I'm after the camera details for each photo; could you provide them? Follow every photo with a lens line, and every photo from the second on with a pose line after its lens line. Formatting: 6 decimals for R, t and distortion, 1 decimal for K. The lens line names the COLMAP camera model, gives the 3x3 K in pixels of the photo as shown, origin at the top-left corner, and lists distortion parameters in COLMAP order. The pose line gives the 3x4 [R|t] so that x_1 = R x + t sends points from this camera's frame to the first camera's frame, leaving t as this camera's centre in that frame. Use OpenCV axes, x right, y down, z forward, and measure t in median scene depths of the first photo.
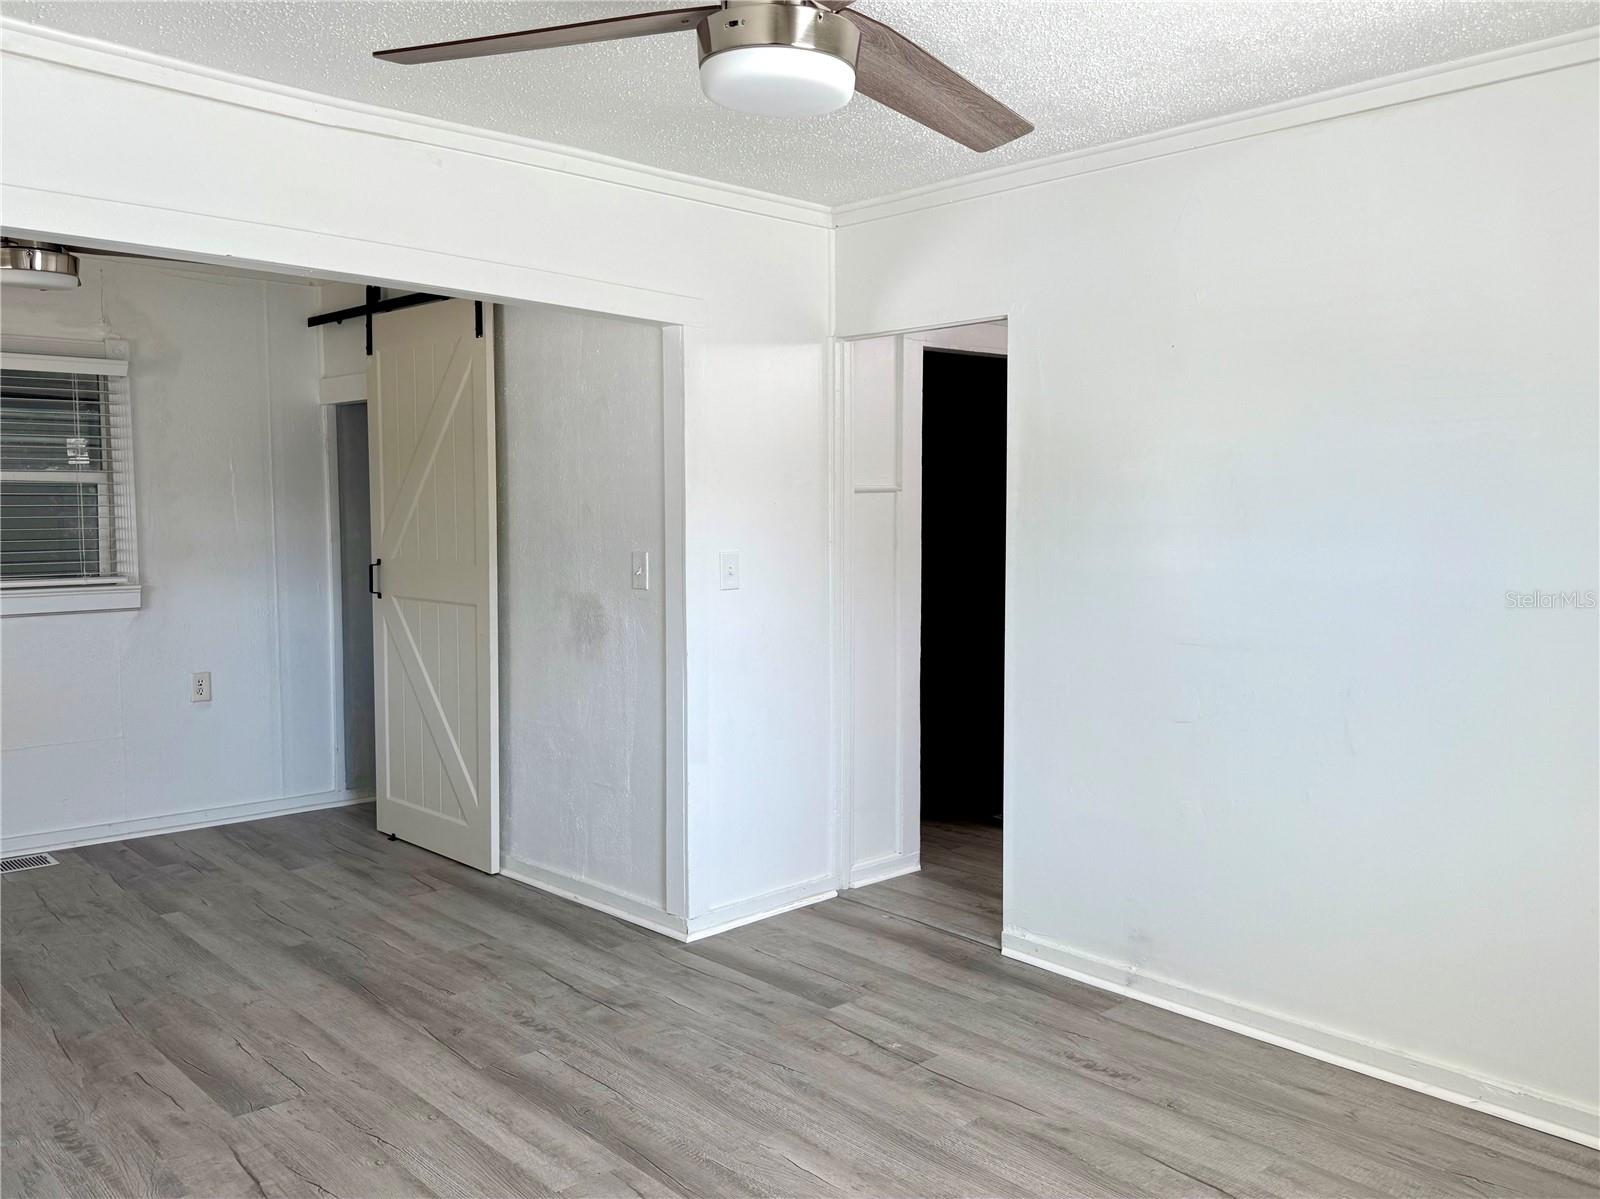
lens RADIAL K [[1306.5, 0, 800.8], [0, 1306.5, 595.6], [0, 0, 1]] dist [0.037031, -0.006063]
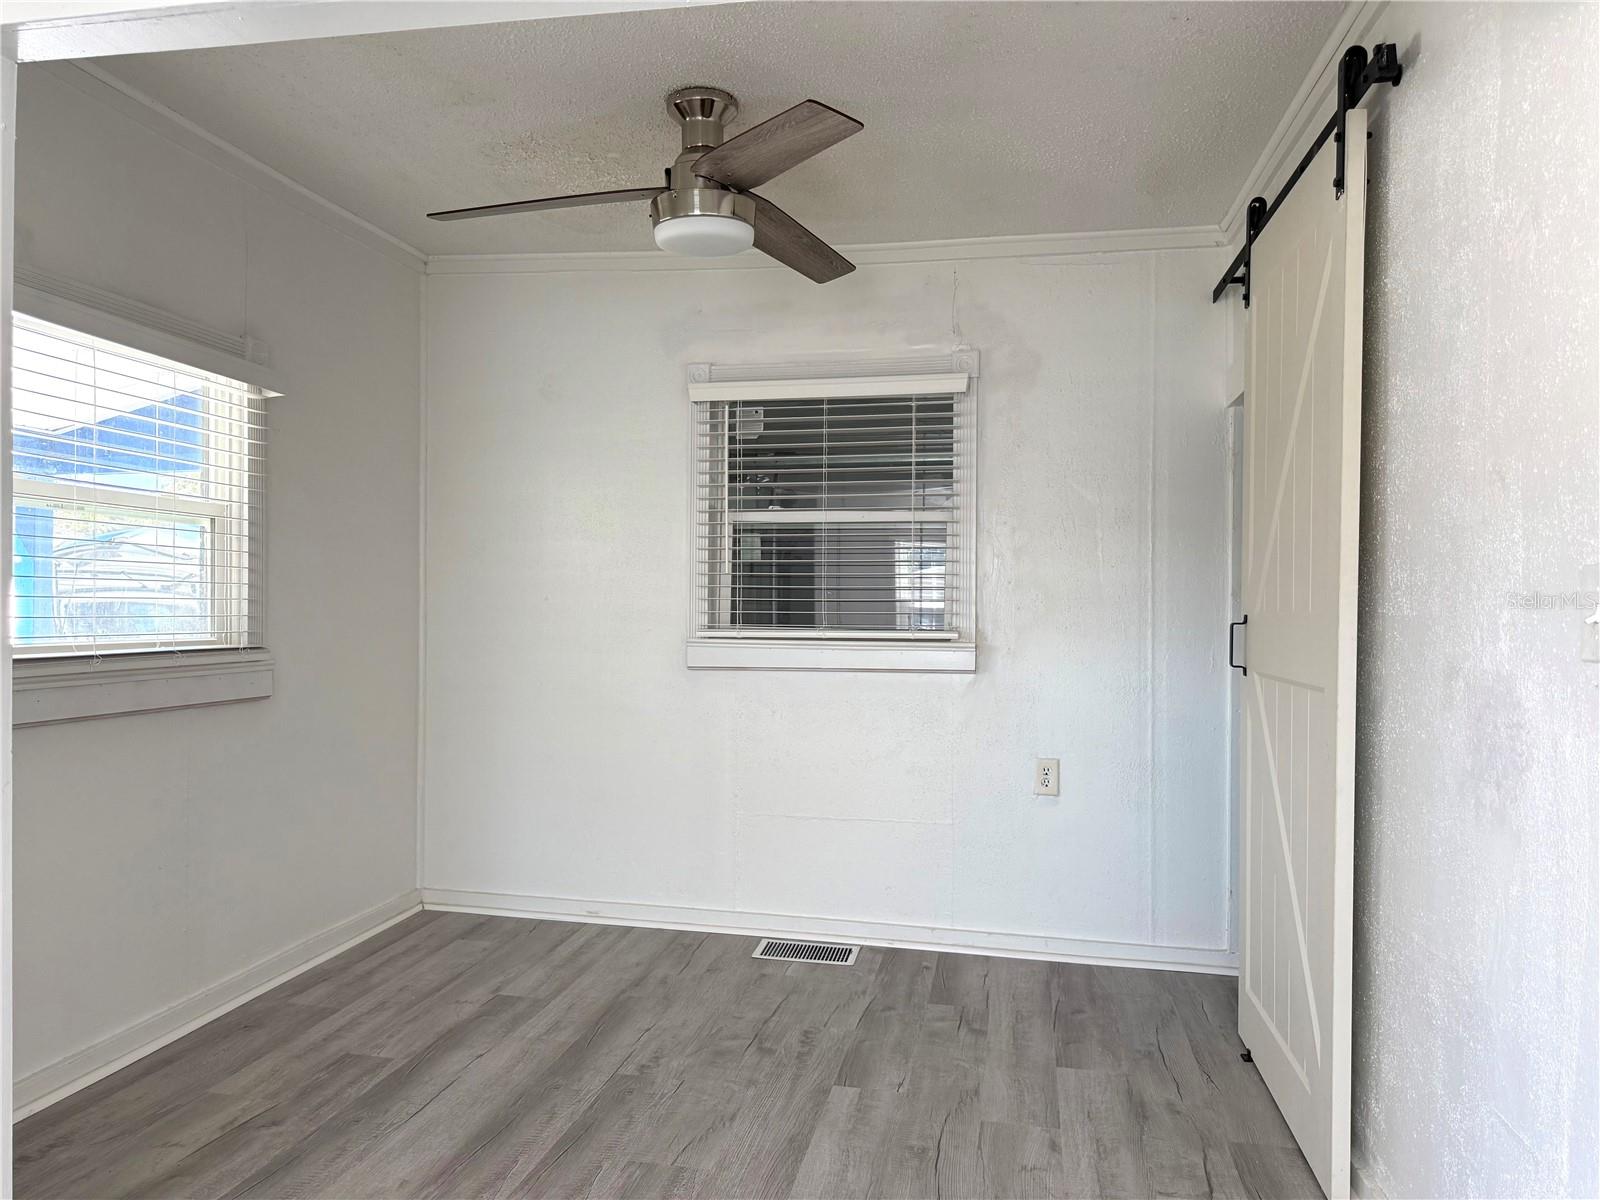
lens RADIAL K [[1129.4, 0, 800.3], [0, 1129.4, 603.2], [0, 0, 1]] dist [0.026140, -0.020608]
pose [[0.572851, -0.002540, -0.819656, 0.013296], [-0.060347, 0.997151, -0.045266, 0.005666], [0.817435, 0.075395, 0.571065, 0.497789]]
